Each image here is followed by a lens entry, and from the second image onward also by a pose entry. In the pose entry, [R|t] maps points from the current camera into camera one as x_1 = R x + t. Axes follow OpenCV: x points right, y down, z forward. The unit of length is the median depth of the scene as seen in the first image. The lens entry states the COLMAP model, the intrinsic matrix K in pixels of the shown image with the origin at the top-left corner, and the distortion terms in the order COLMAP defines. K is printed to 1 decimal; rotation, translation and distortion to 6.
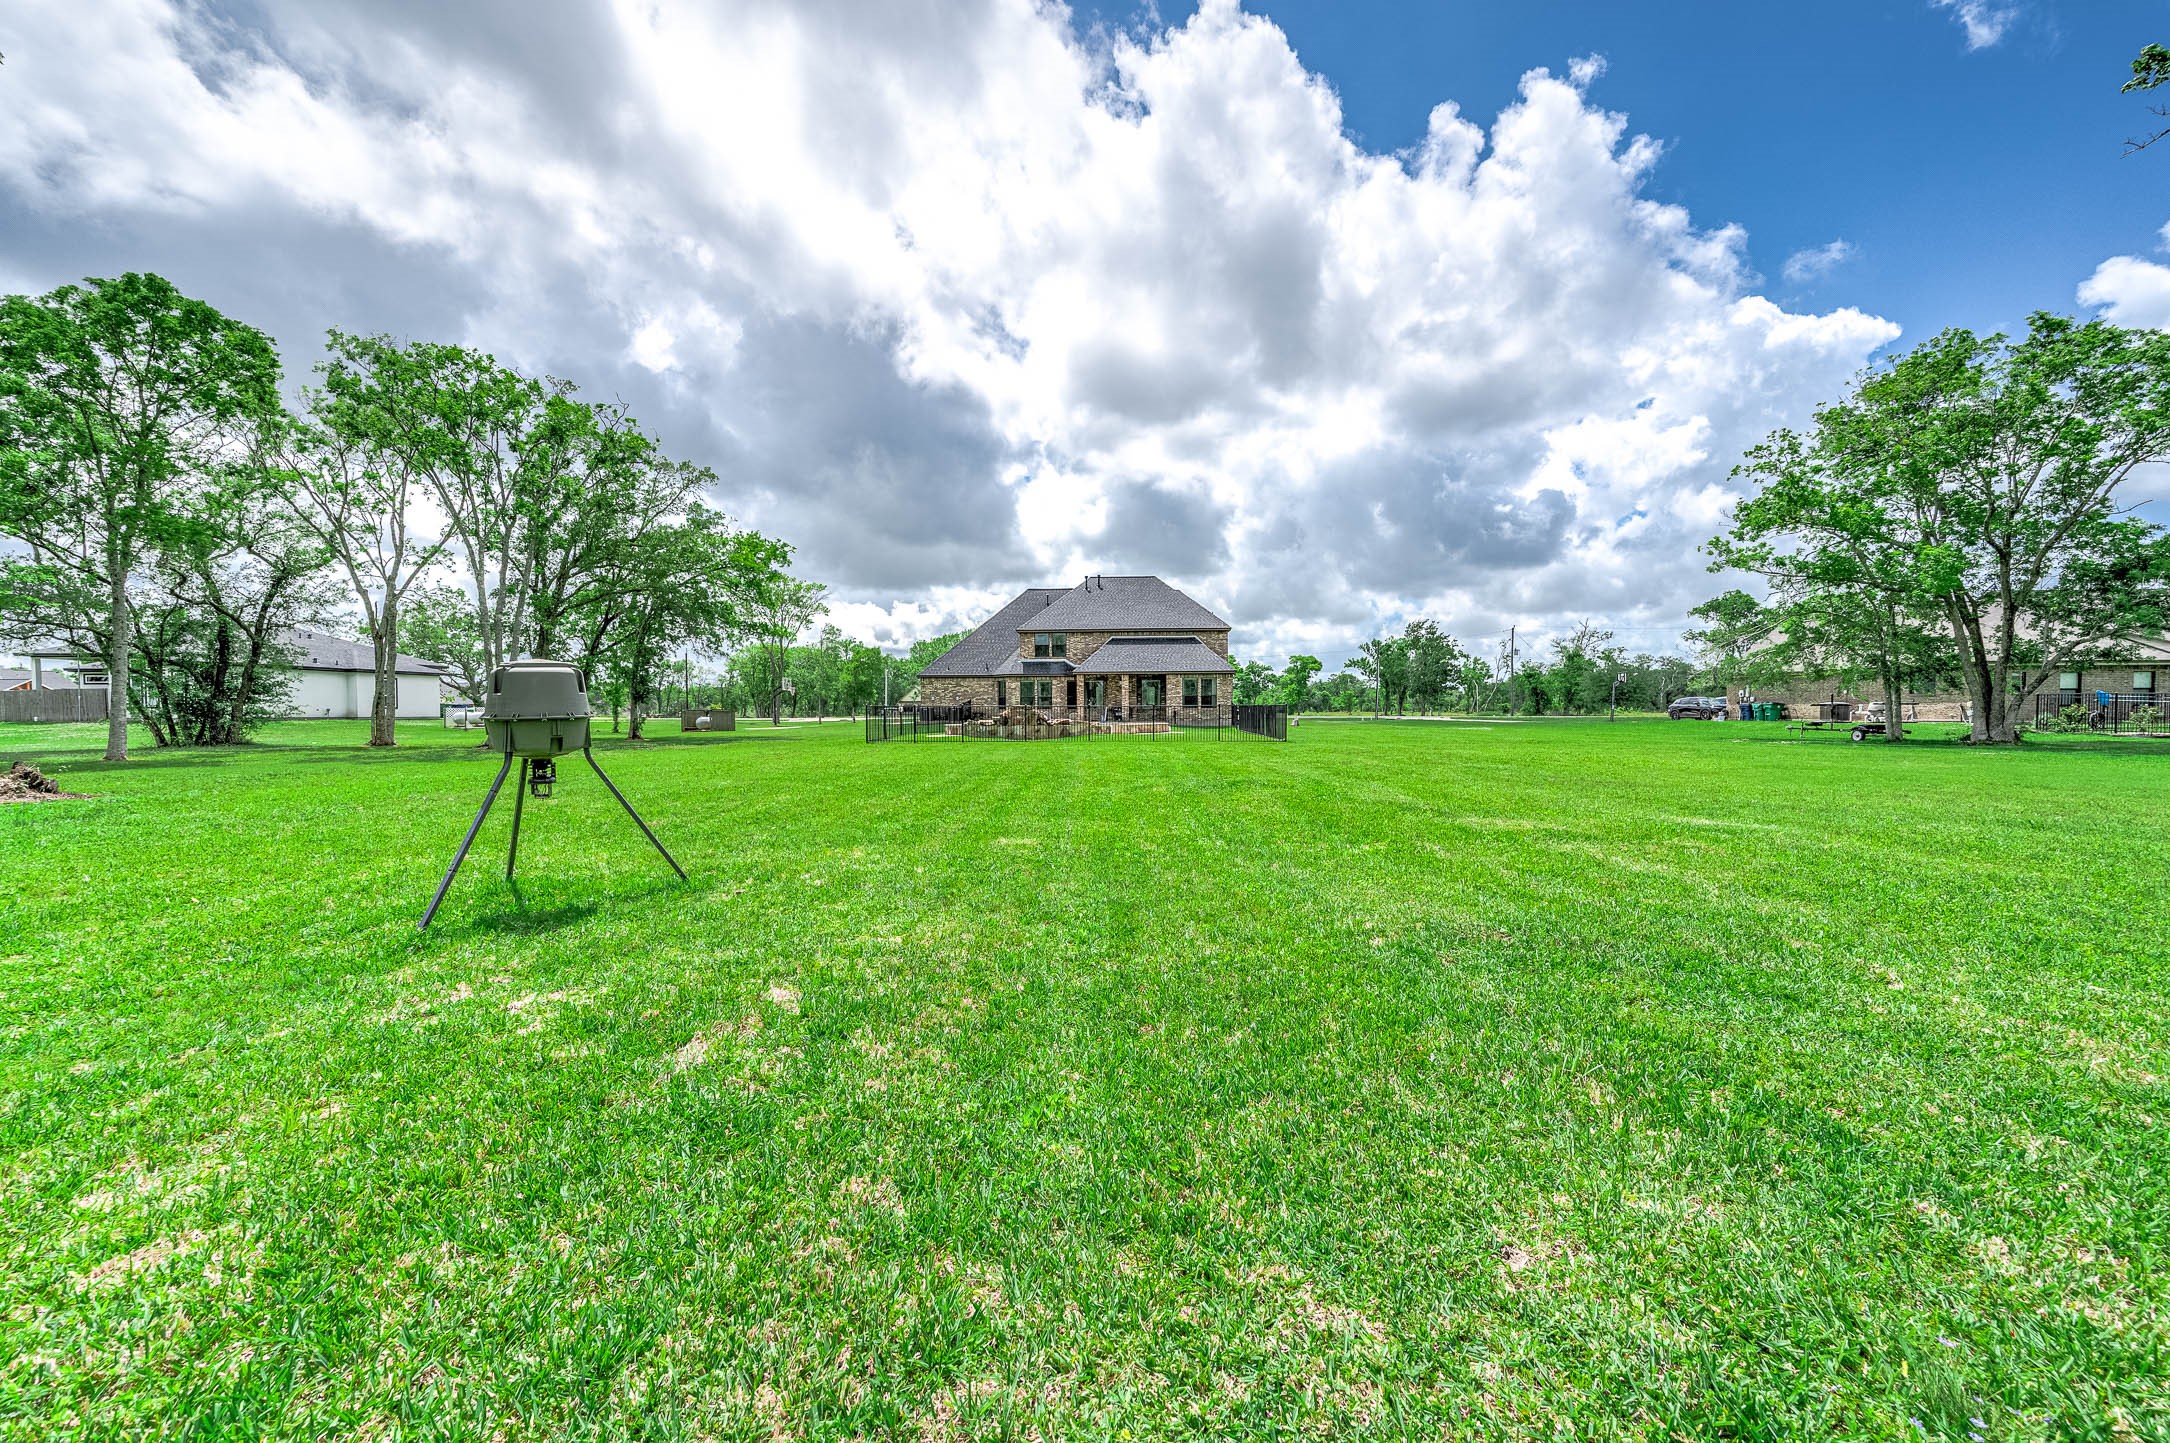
lens RADIAL K [[848.6, 0, 1083.6], [0, 848.6, 707.9], [0, 0, 1]] dist [0.009610, 0.000030]
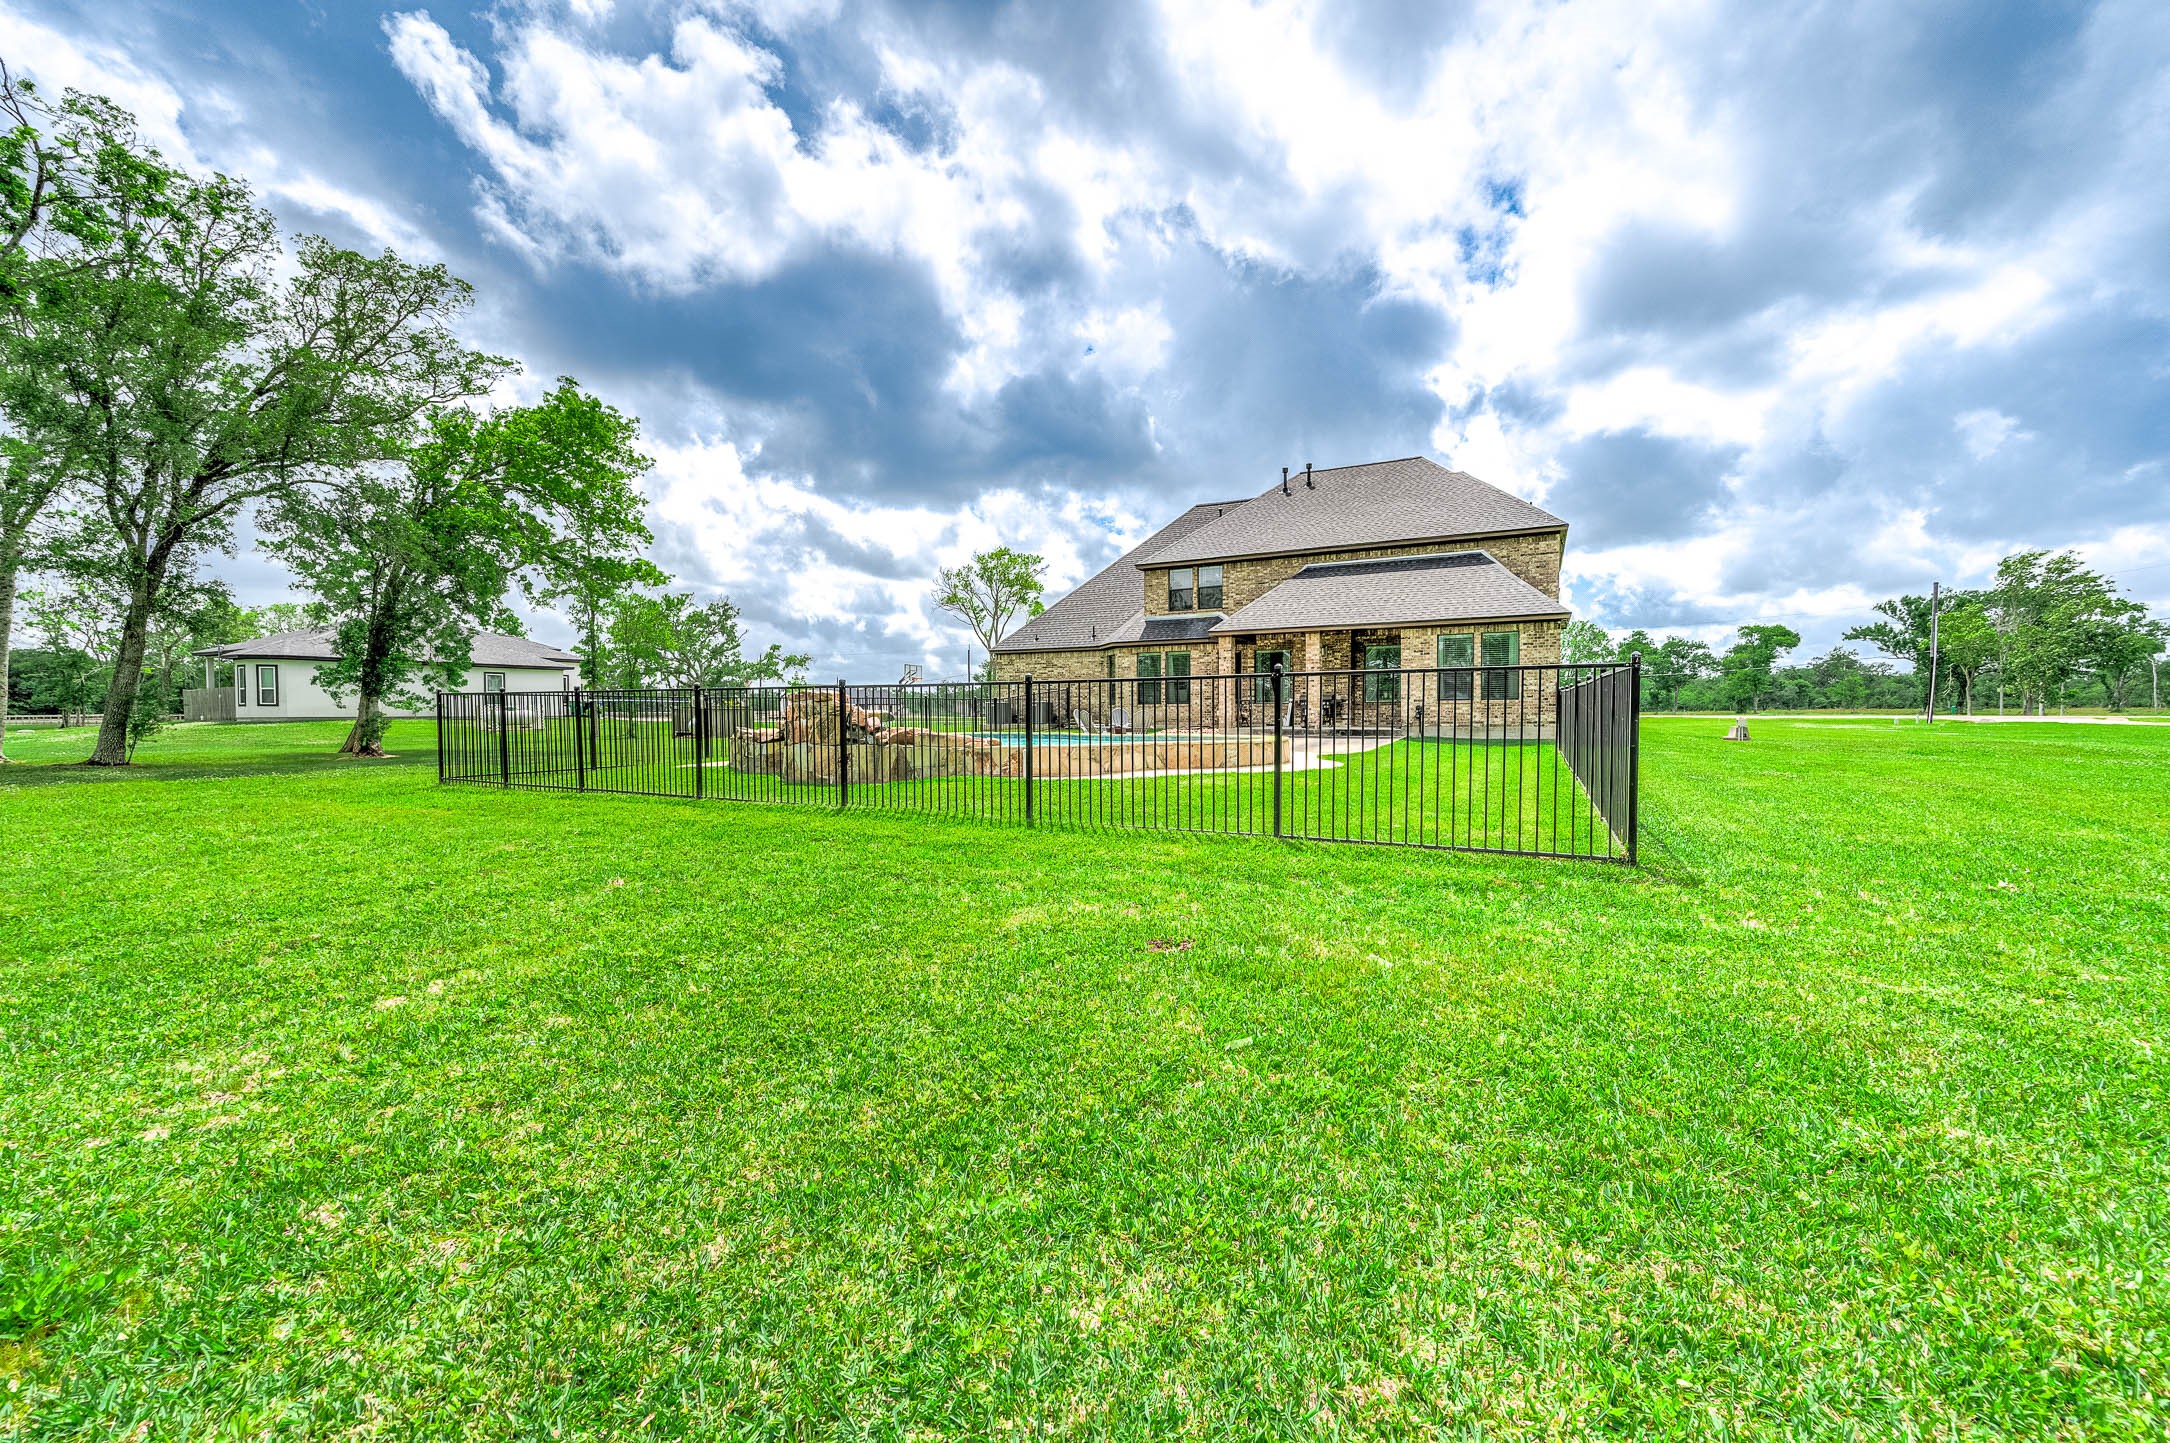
lens RADIAL K [[848.6, 0, 1083.6], [0, 848.6, 707.9], [0, 0, 1]] dist [0.009610, 0.000030]
pose [[0.913344, -0.000874, -0.407188, 0.120922], [0.002012, 0.999995, 0.002366, 0.003042], [0.407184, -0.002980, 0.913341, 0.465962]]
